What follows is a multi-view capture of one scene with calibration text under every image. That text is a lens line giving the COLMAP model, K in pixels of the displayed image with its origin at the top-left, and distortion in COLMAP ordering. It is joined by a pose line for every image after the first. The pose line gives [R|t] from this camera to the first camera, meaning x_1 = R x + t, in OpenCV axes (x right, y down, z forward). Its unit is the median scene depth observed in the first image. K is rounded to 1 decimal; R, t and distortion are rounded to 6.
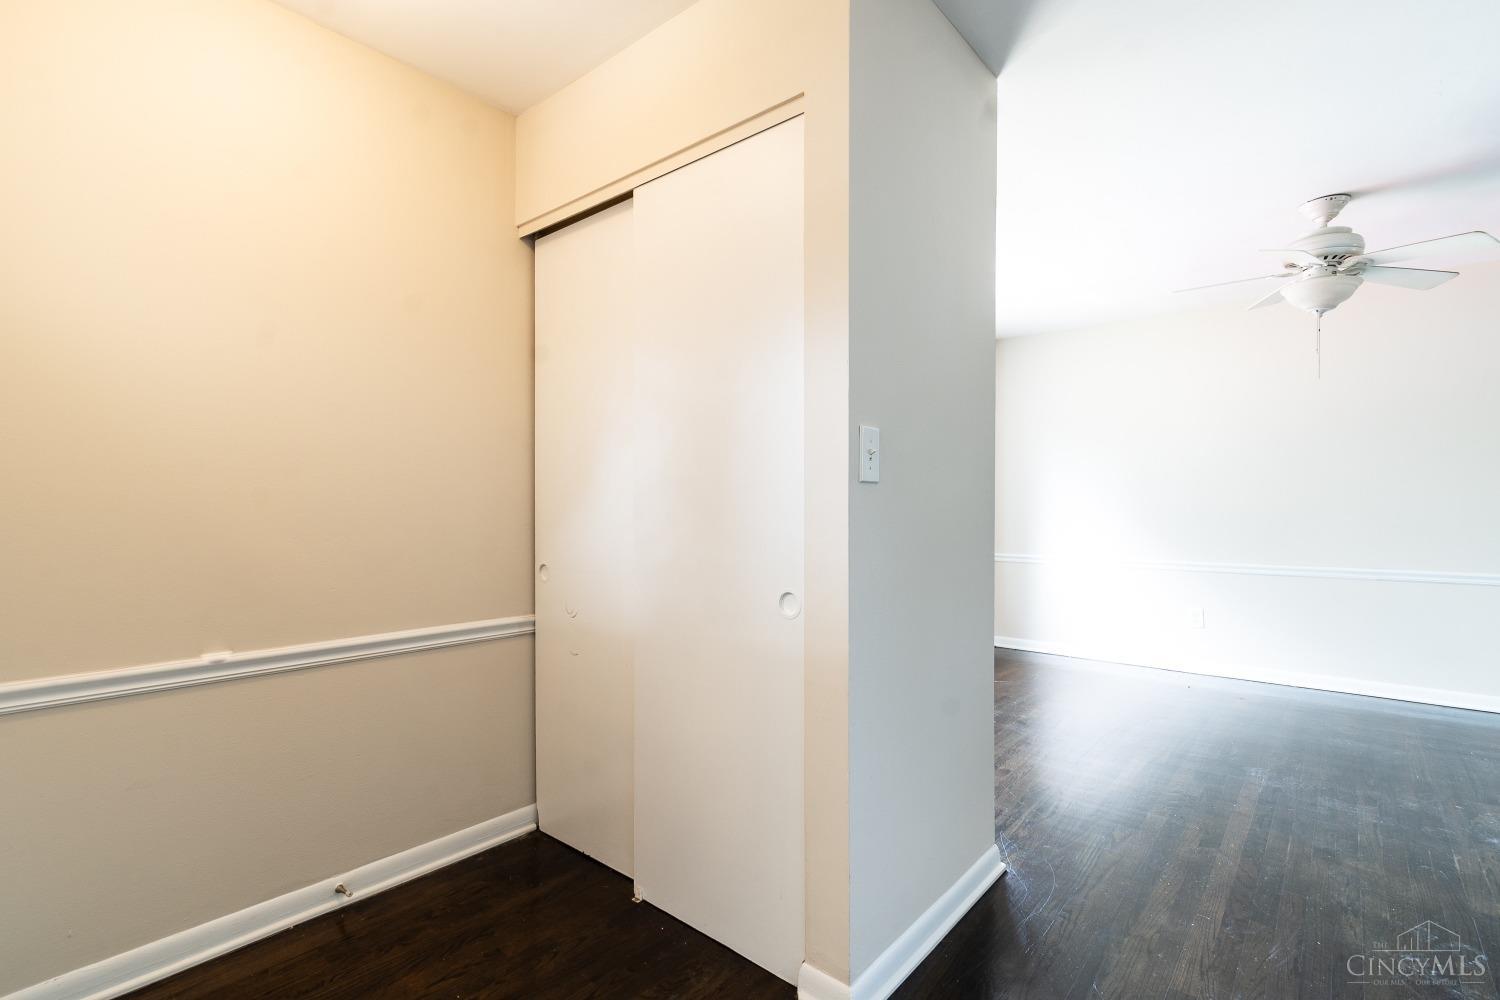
lens RADIAL K [[693.3, 0, 750.0], [0, 693.3, 500.0], [0, 0, 1]] dist [-0.000798, -0.000113]
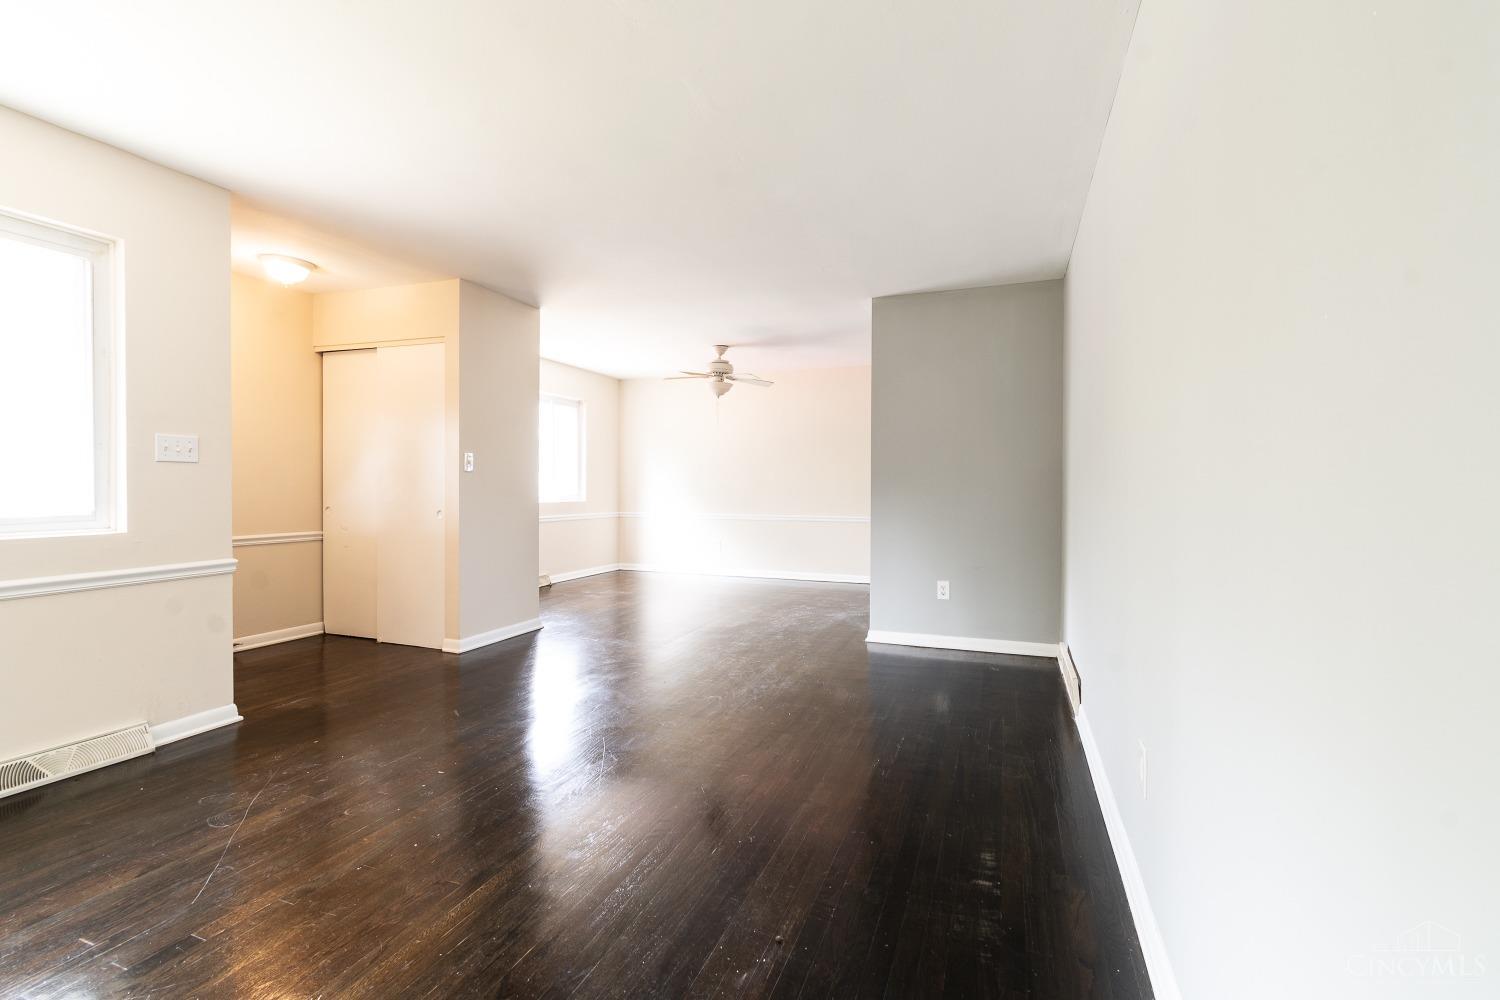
lens RADIAL K [[693.3, 0, 750.0], [0, 693.3, 500.0], [0, 0, 1]] dist [-0.000798, -0.000113]
pose [[0.938205, -0.001410, 0.346076, 0.183223], [-0.009799, 0.999483, 0.030636, -0.006753], [-0.345940, -0.032134, 0.937706, -1.451970]]
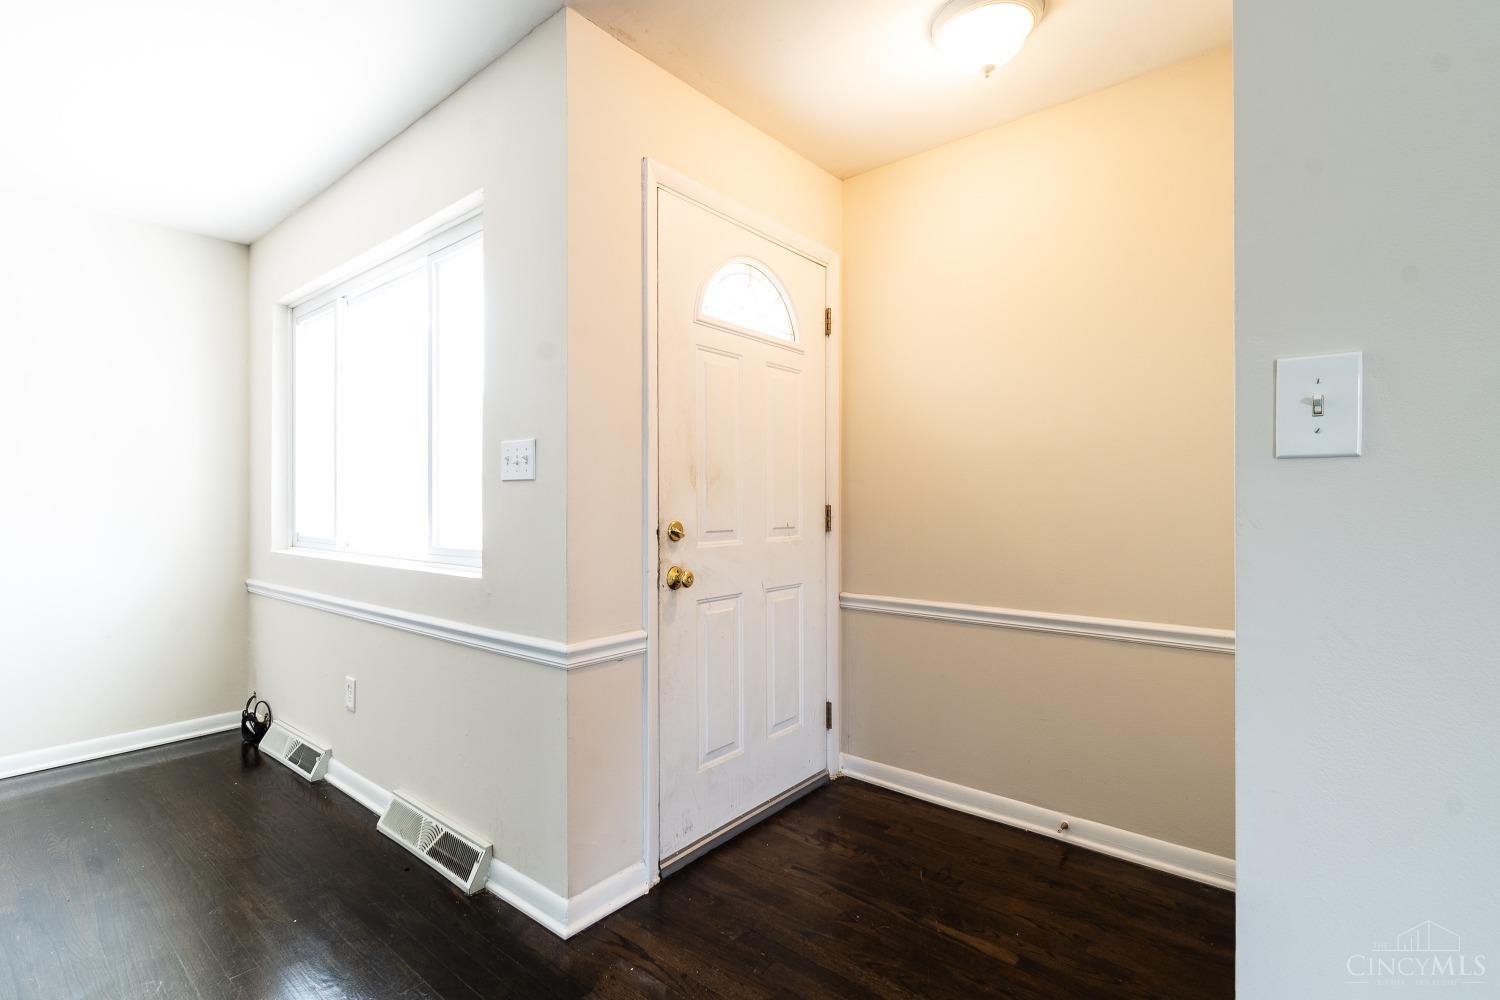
lens RADIAL K [[693.3, 0, 750.0], [0, 693.3, 500.0], [0, 0, 1]] dist [-0.000798, -0.000113]
pose [[0.017241, -0.001047, -0.999851, 0.478536], [0.012916, 0.999916, -0.000825, 0.001491], [0.999768, -0.012900, 0.017253, 0.374708]]
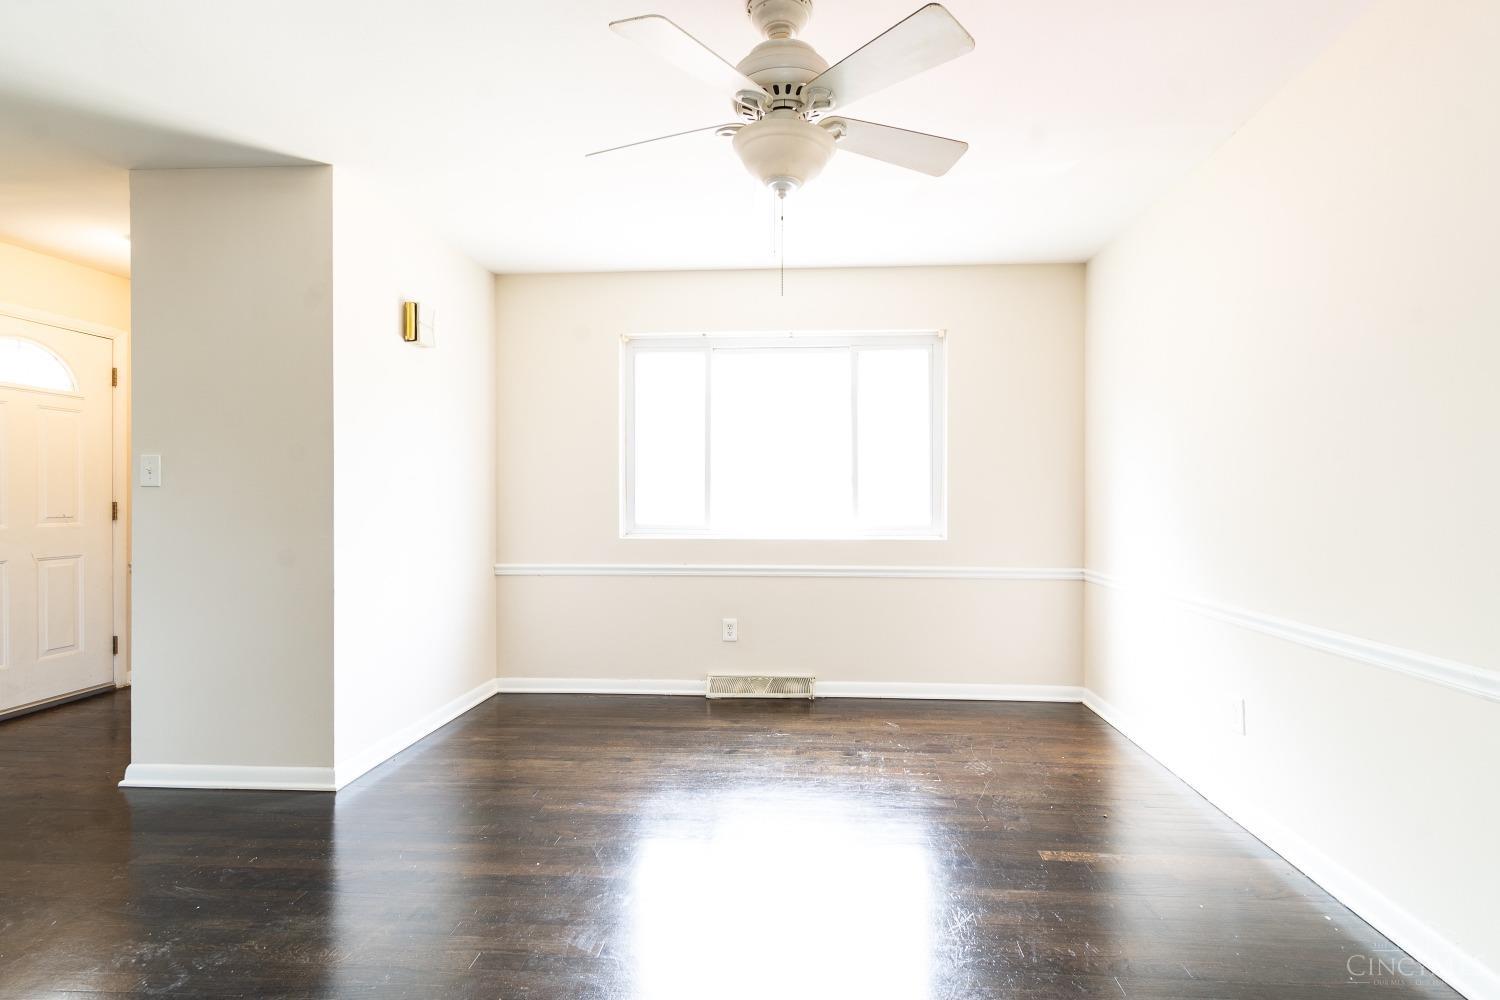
lens RADIAL K [[676.0, 0, 781.9], [0, 676.0, 502.8], [0, 0, 1]] dist [-0.000733, -0.000038]
pose [[0.608836, 0.005781, -0.793275, 1.689619], [0.005951, 0.999912, 0.011855, 0.002545], [0.793274, -0.011938, 0.608748, 0.834913]]
